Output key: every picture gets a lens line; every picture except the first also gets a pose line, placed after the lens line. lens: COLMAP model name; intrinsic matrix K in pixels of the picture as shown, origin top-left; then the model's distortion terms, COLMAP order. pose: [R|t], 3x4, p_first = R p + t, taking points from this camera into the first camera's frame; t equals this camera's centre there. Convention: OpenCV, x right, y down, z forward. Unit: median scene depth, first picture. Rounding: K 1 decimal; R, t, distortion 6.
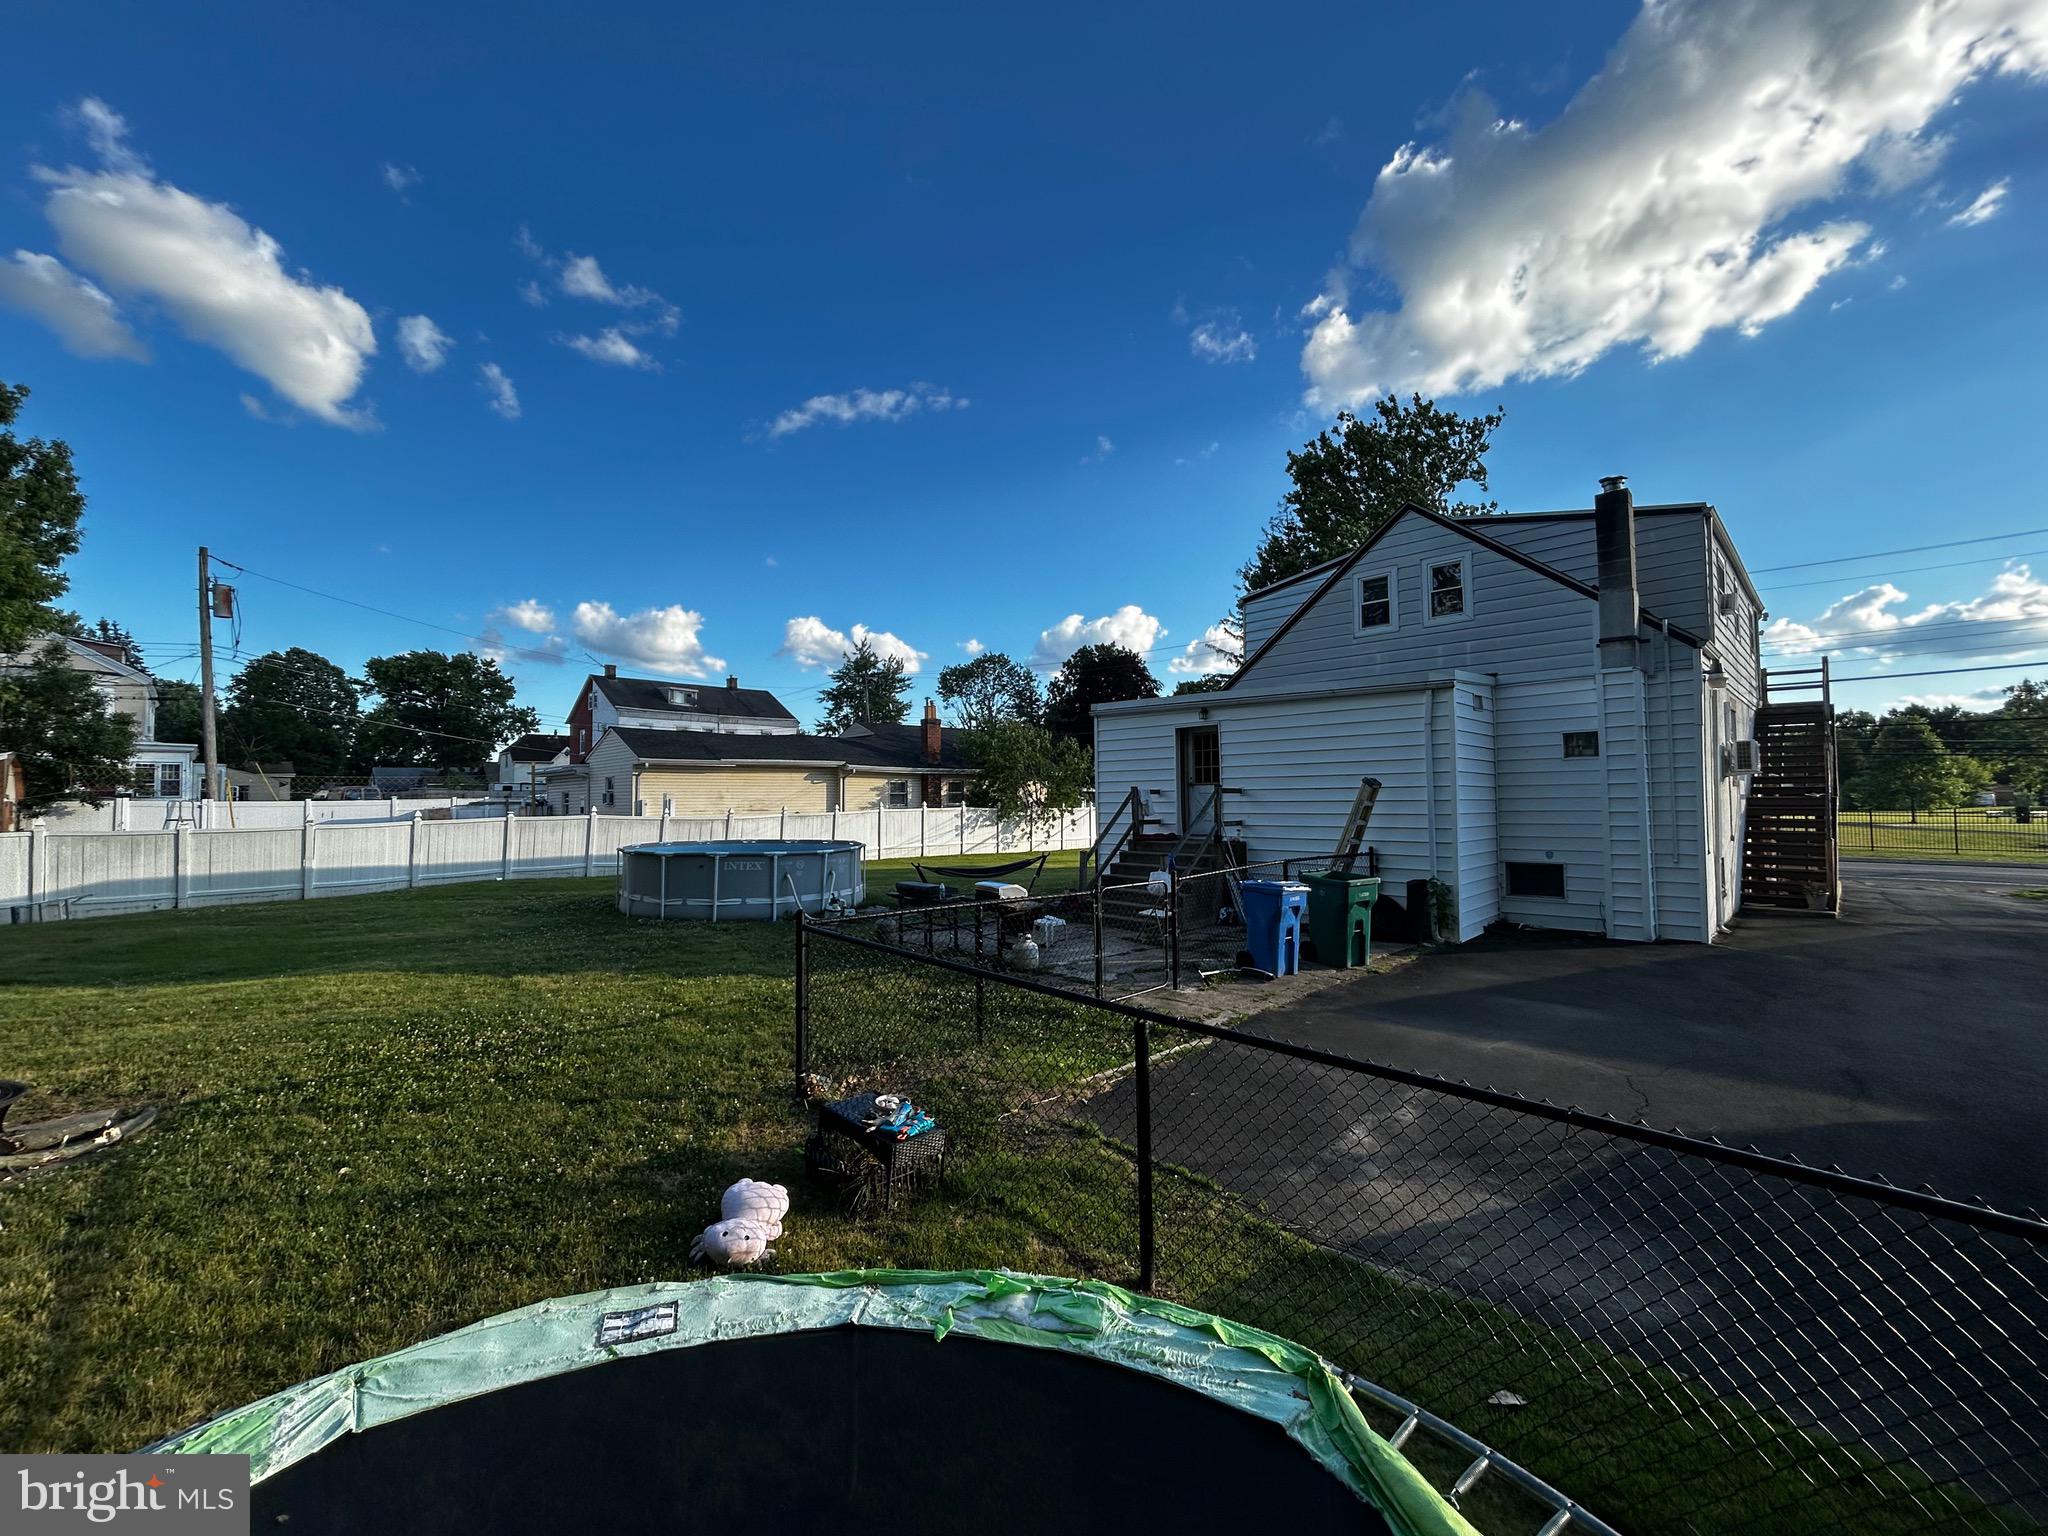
lens RADIAL K [[823.4, 0, 1030.0], [0, 823.4, 758.0], [0, 0, 1]] dist [-0.002957, 0.000418]
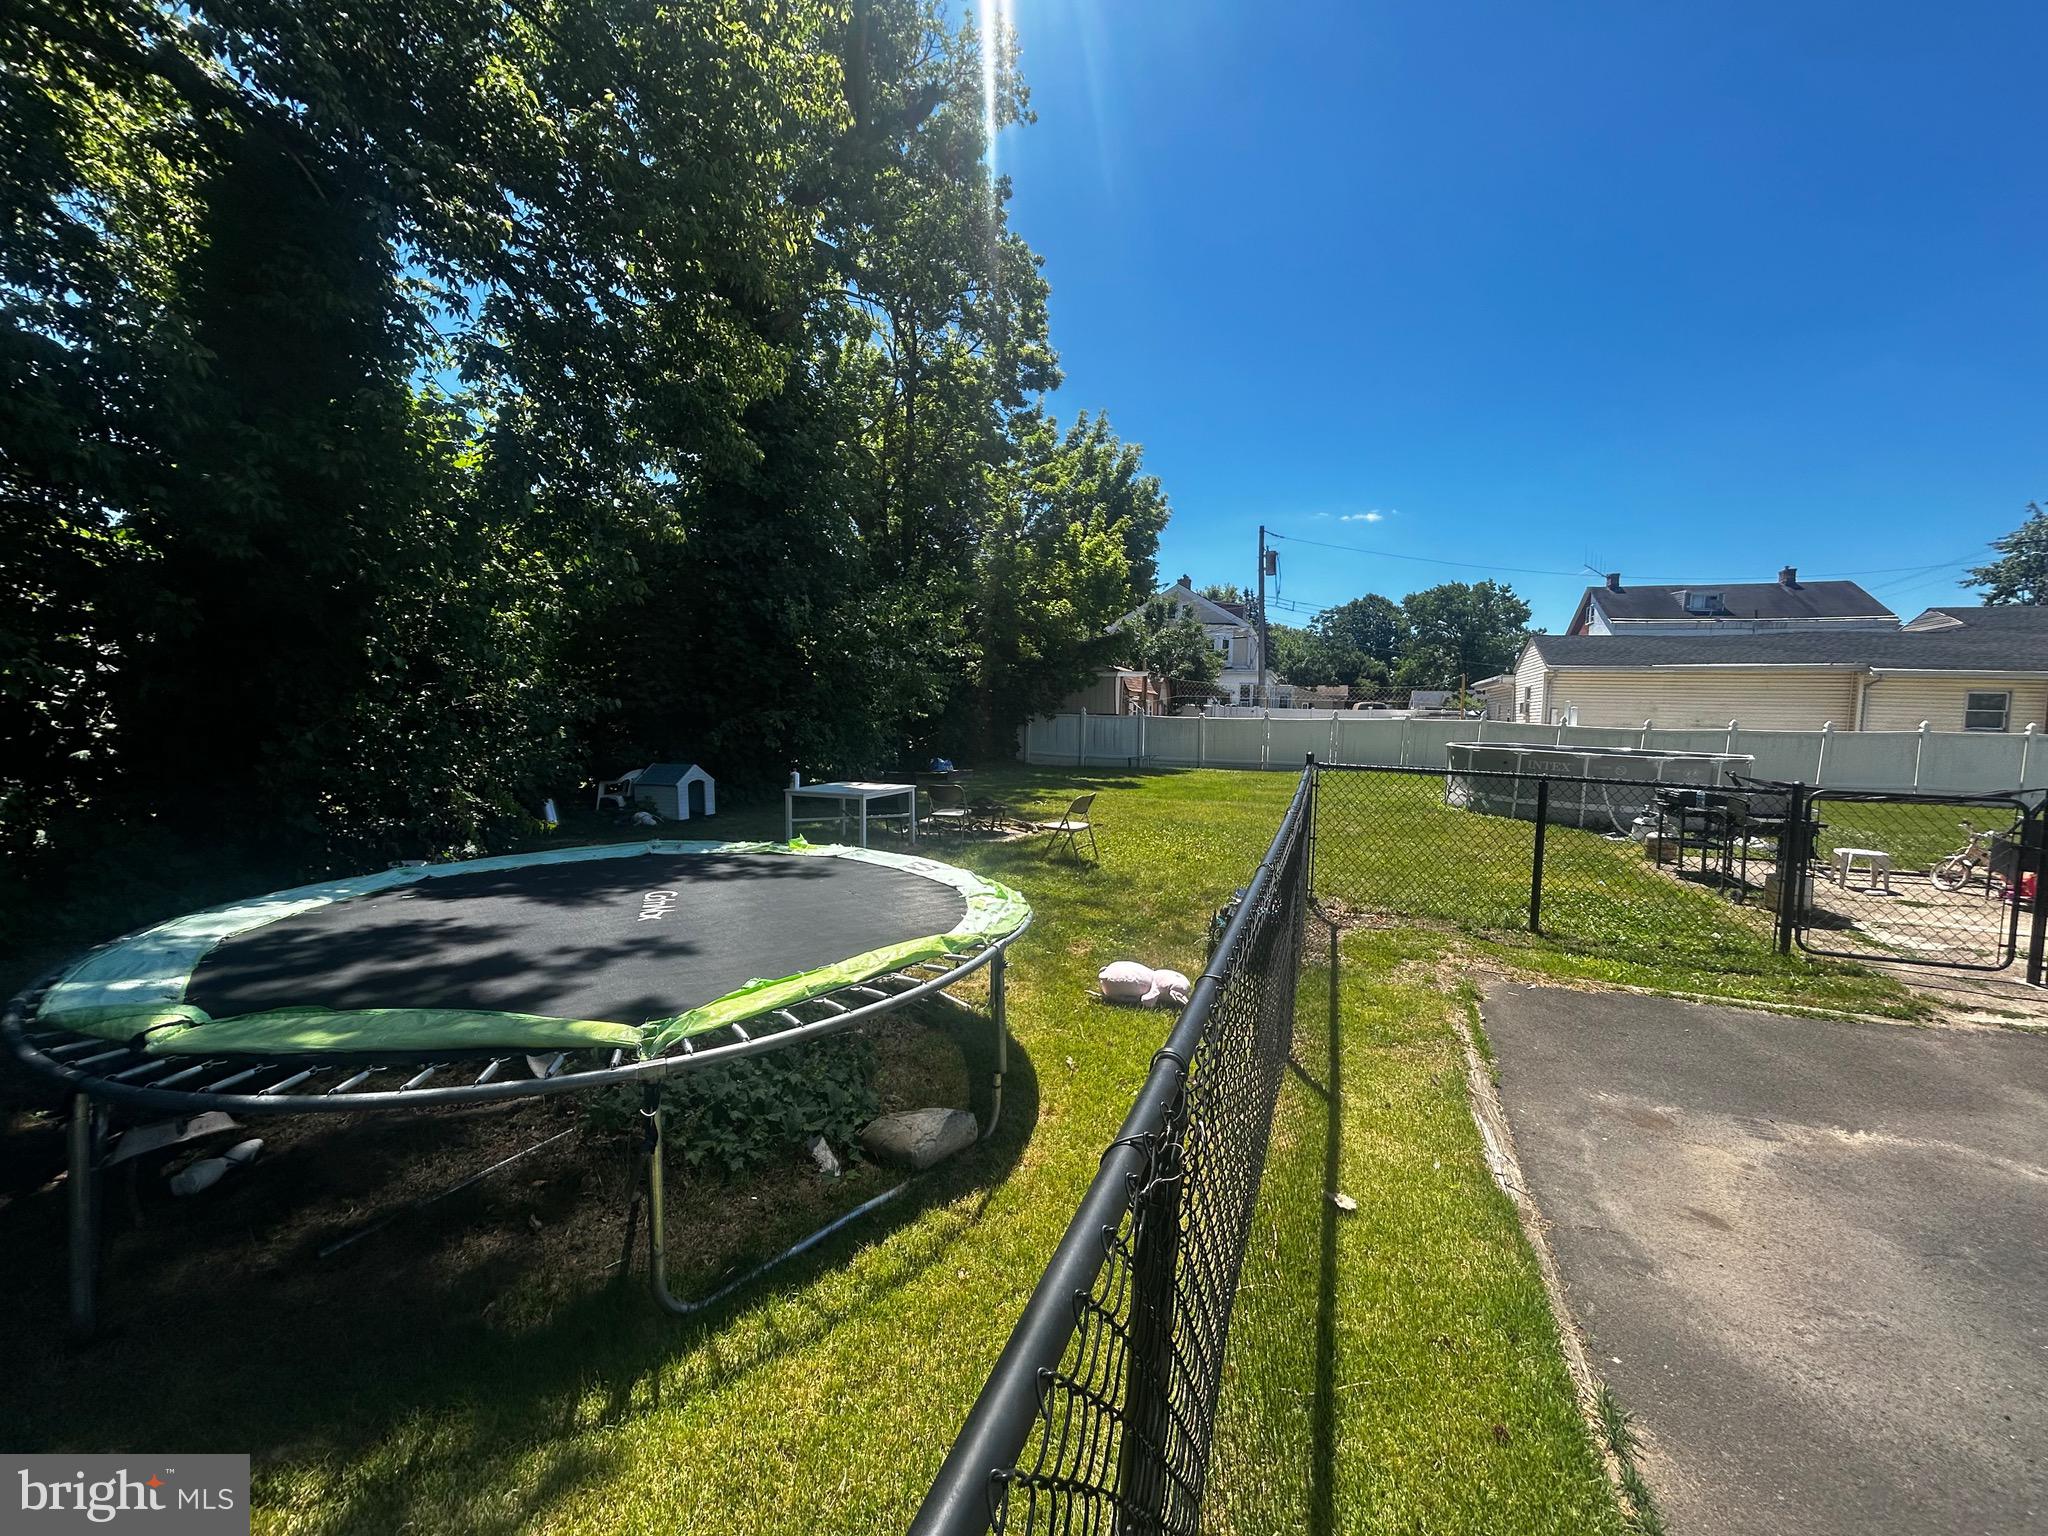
lens RADIAL K [[823.4, 0, 1024.2], [0, 823.4, 767.8], [0, 0, 1]] dist [-0.002957, 0.000418]
pose [[0.418938, 0.077285, -0.904720, 0.124224], [0.014337, 0.995684, 0.091695, 0.018611], [0.907902, -0.051385, 0.416022, 0.028825]]
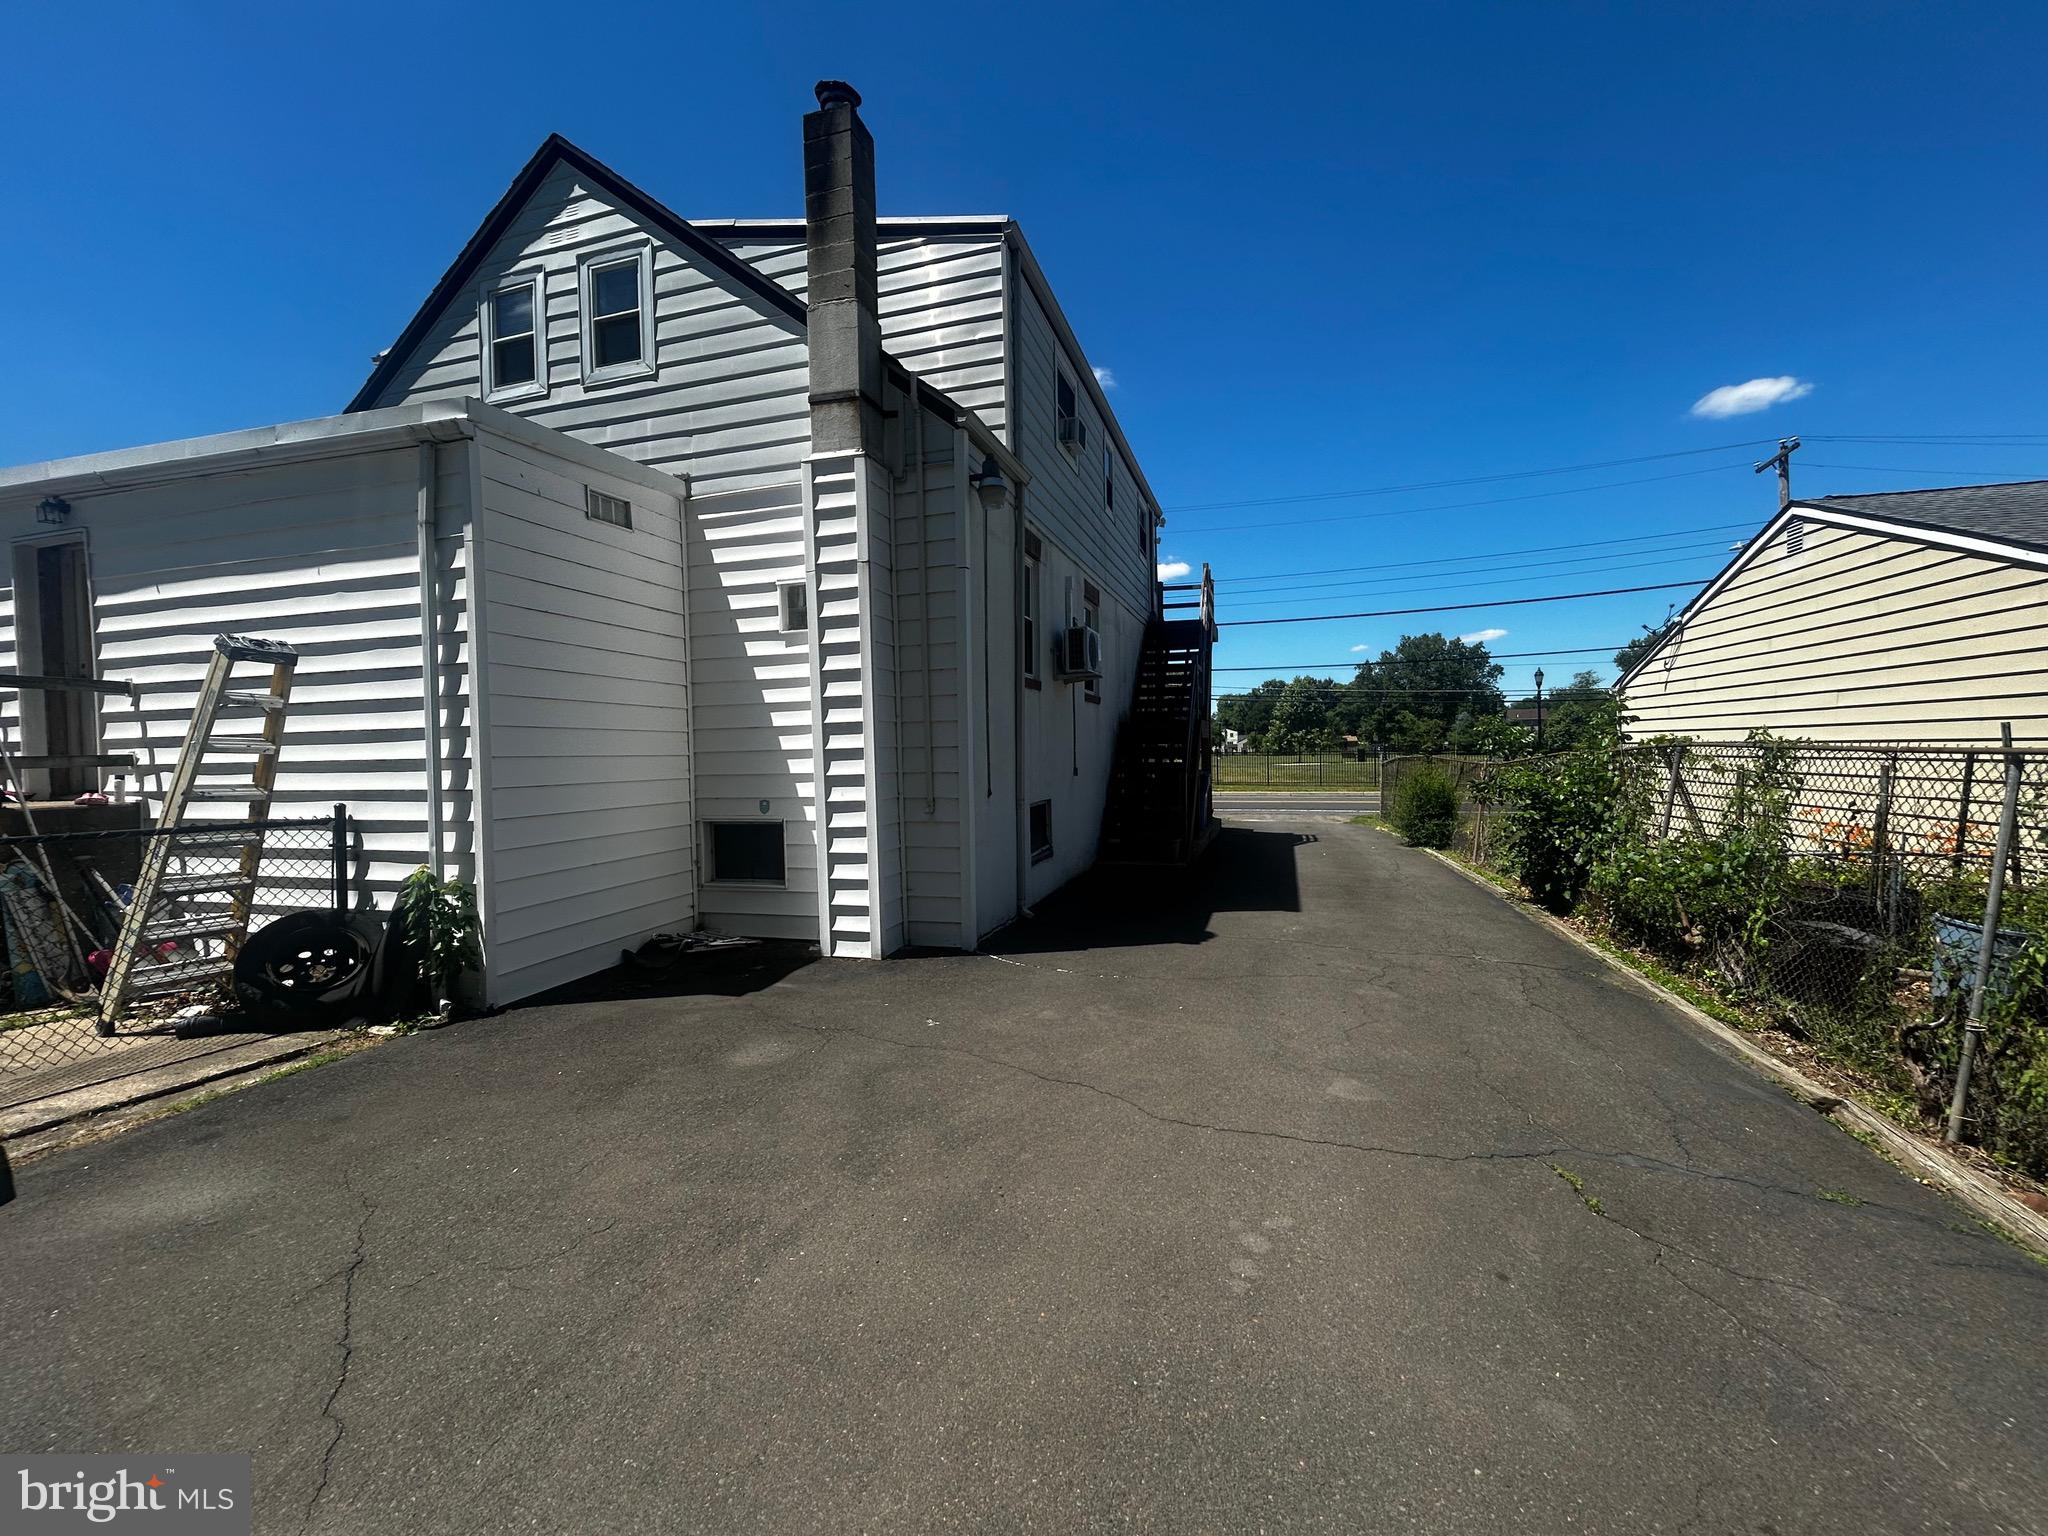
lens RADIAL K [[823.4, 0, 1011.5], [0, 823.4, 764.9], [0, 0, 1]] dist [-0.002957, 0.000418]
pose [[0.888530, -0.017906, 0.458470, 0.237373], [-0.011938, 0.997998, 0.062115, 0.023844], [-0.458664, -0.060664, 0.886537, 0.193693]]
